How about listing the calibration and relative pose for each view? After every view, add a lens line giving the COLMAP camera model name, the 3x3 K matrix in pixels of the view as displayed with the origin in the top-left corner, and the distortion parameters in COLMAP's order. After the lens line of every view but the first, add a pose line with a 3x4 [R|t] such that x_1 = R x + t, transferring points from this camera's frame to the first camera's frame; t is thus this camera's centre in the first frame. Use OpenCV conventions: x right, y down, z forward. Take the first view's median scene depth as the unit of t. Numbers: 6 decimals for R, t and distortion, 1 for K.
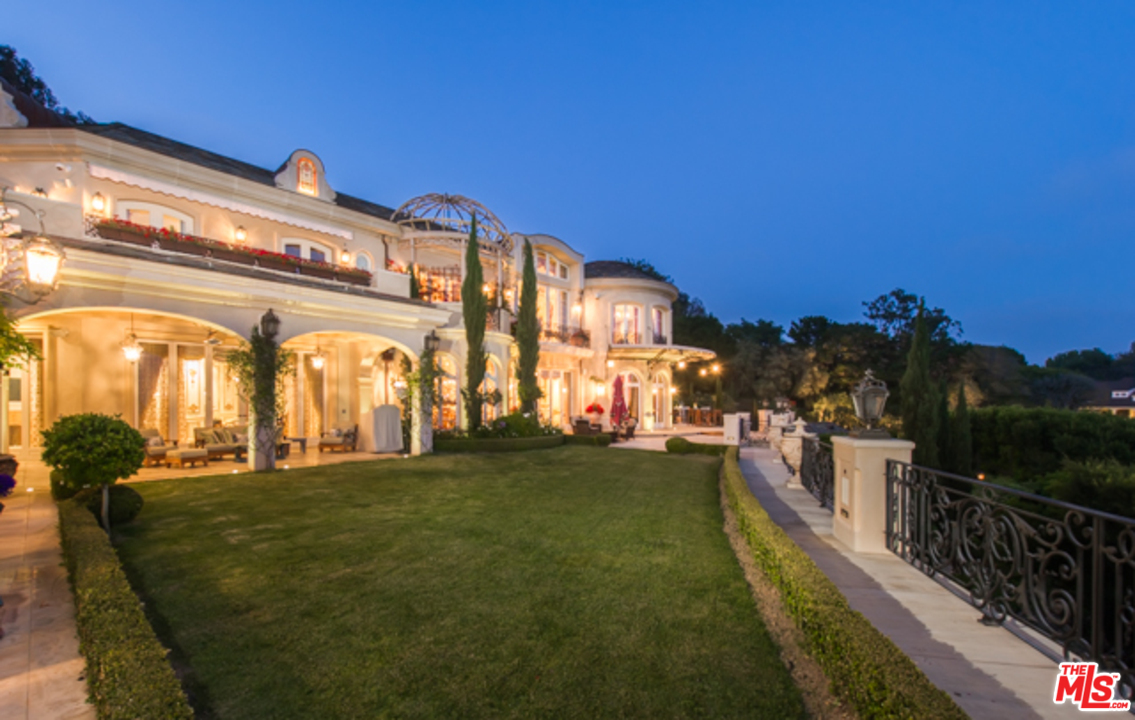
lens RADIAL K [[448.2, 0, 565.1], [0, 448.2, 410.1], [0, 0, 1]] dist [0.000008, 0.000016]
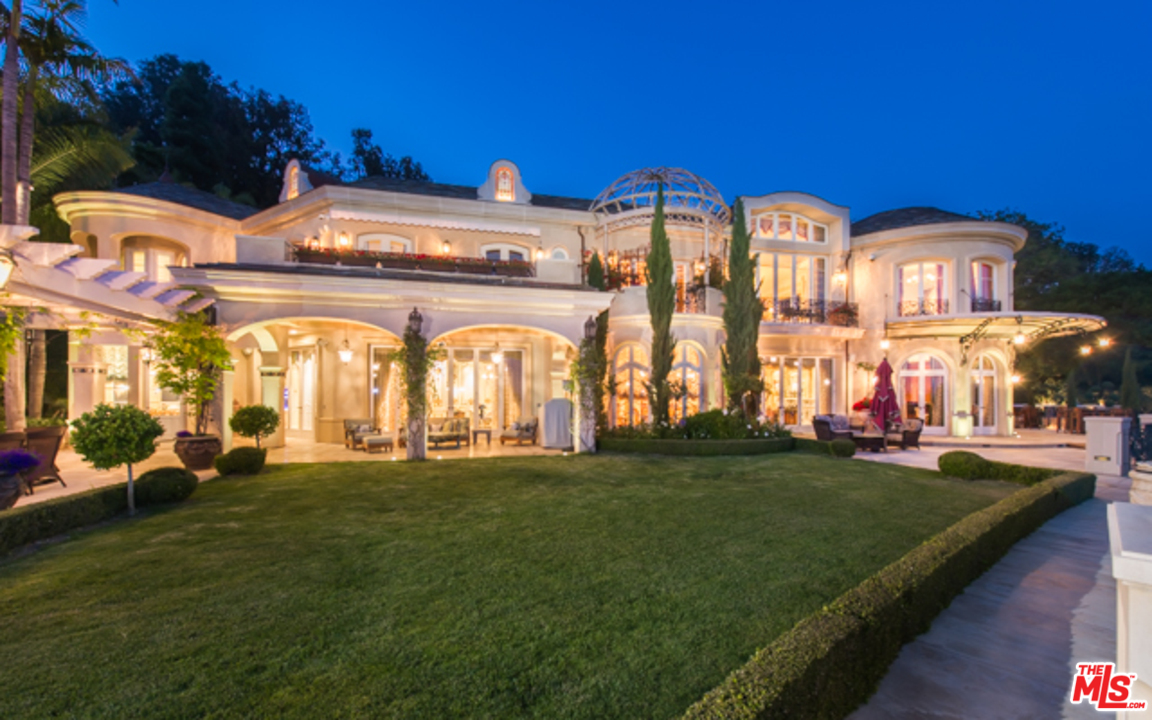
lens RADIAL K [[460.3, 0, 573.8], [0, 460.3, 398.2], [0, 0, 1]] dist [0.002701, 0.000168]
pose [[0.845876, 0.001476, -0.533378, 0.077850], [-0.009885, 0.999868, -0.012909, -0.000292], [0.533288, 0.016192, 0.845779, 0.091226]]
